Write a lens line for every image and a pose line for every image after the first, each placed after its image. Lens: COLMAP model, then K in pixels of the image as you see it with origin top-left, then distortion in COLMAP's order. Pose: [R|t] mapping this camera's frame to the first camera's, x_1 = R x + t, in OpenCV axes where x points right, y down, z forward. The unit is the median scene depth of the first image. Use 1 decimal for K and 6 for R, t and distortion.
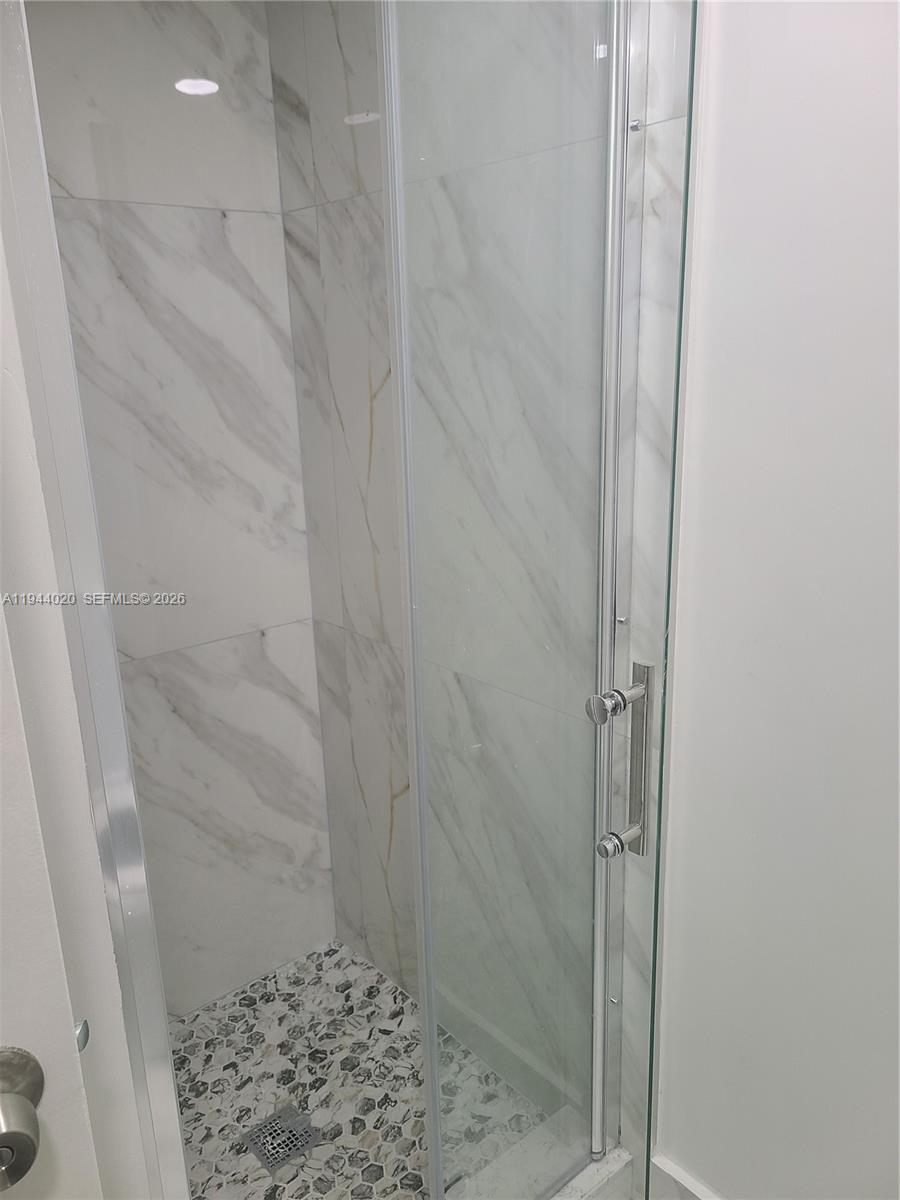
lens RADIAL K [[901.3, 0, 451.9], [0, 901.3, 605.4], [0, 0, 1]] dist [0.037512, -0.004809]
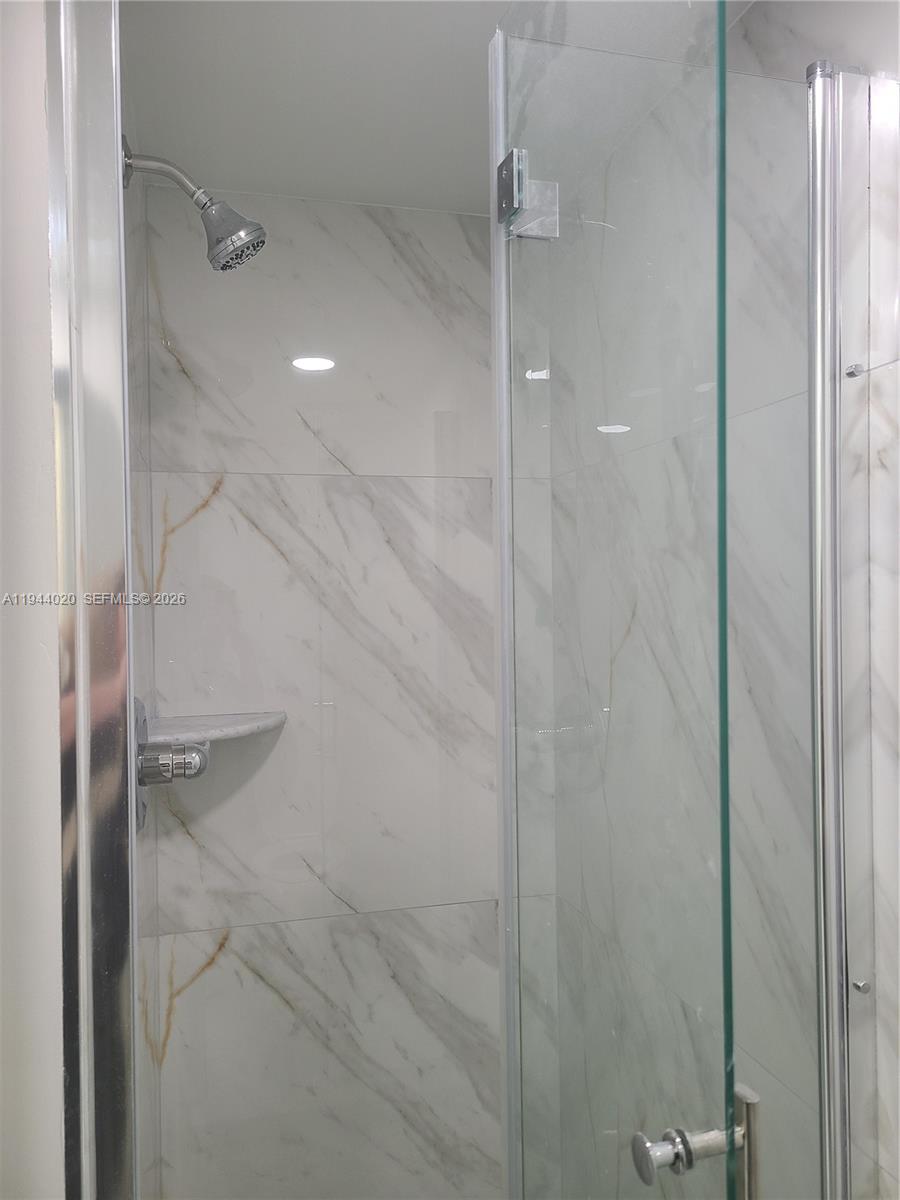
lens RADIAL K [[901.3, 0, 451.9], [0, 901.3, 605.4], [0, 0, 1]] dist [0.037512, -0.004809]
pose [[0.906271, 0.021057, -0.422172, 0.144301], [-0.129206, 0.964755, -0.229244, -0.049666], [0.402466, 0.262304, 0.877051, 0.109214]]
